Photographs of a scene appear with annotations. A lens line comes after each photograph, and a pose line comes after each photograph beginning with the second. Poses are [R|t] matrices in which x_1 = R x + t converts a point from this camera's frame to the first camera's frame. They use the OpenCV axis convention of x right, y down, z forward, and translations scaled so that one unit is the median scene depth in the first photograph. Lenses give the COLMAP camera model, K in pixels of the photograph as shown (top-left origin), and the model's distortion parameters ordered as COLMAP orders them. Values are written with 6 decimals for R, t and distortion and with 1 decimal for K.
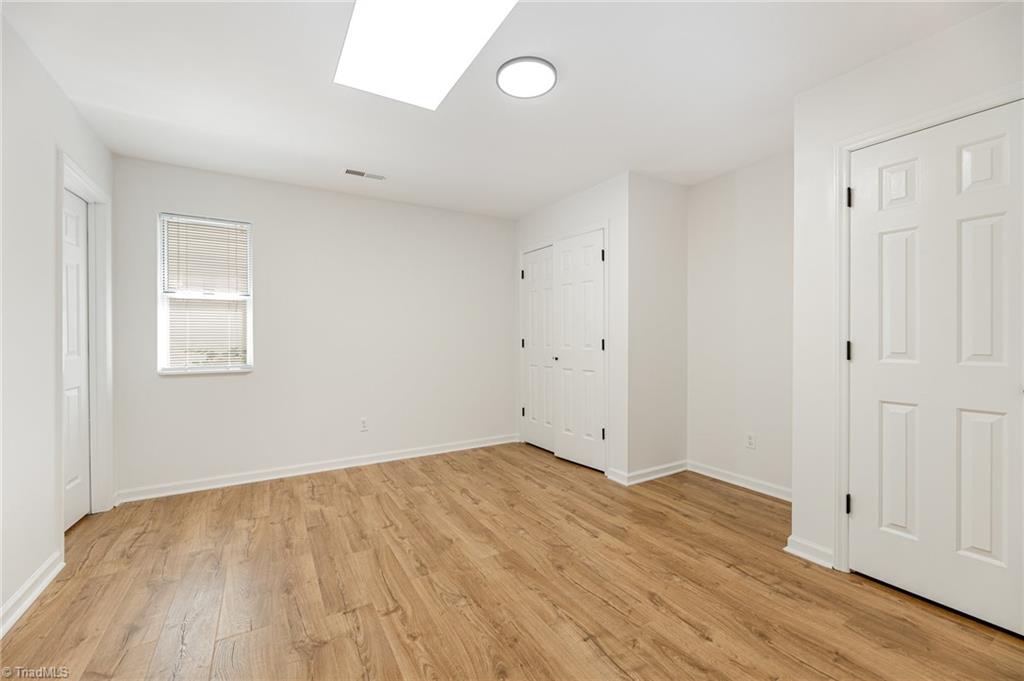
lens RADIAL K [[412.6, 0, 510.2], [0, 412.6, 336.5], [0, 0, 1]] dist [0.003024, -0.000485]
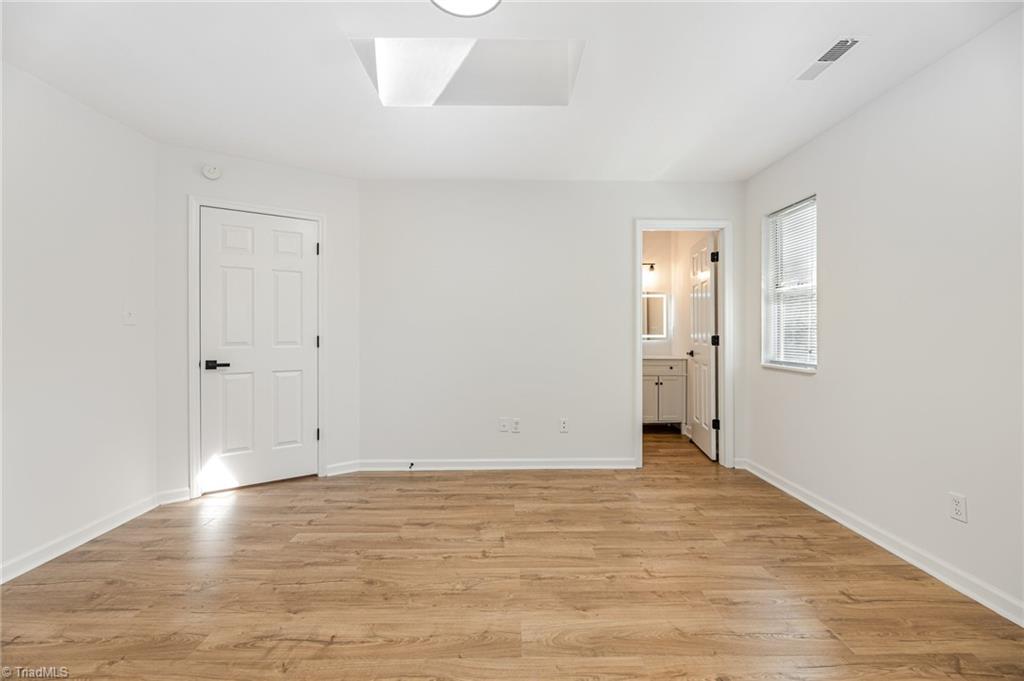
lens RADIAL K [[412.6, 0, 507.5], [0, 412.6, 342.5], [0, 0, 1]] dist [0.003024, -0.000485]
pose [[-0.501563, 0.024626, -0.864770, 0.689831], [0.005310, 0.999664, 0.025387, -0.001254], [0.865105, 0.008141, -0.501525, 1.569879]]
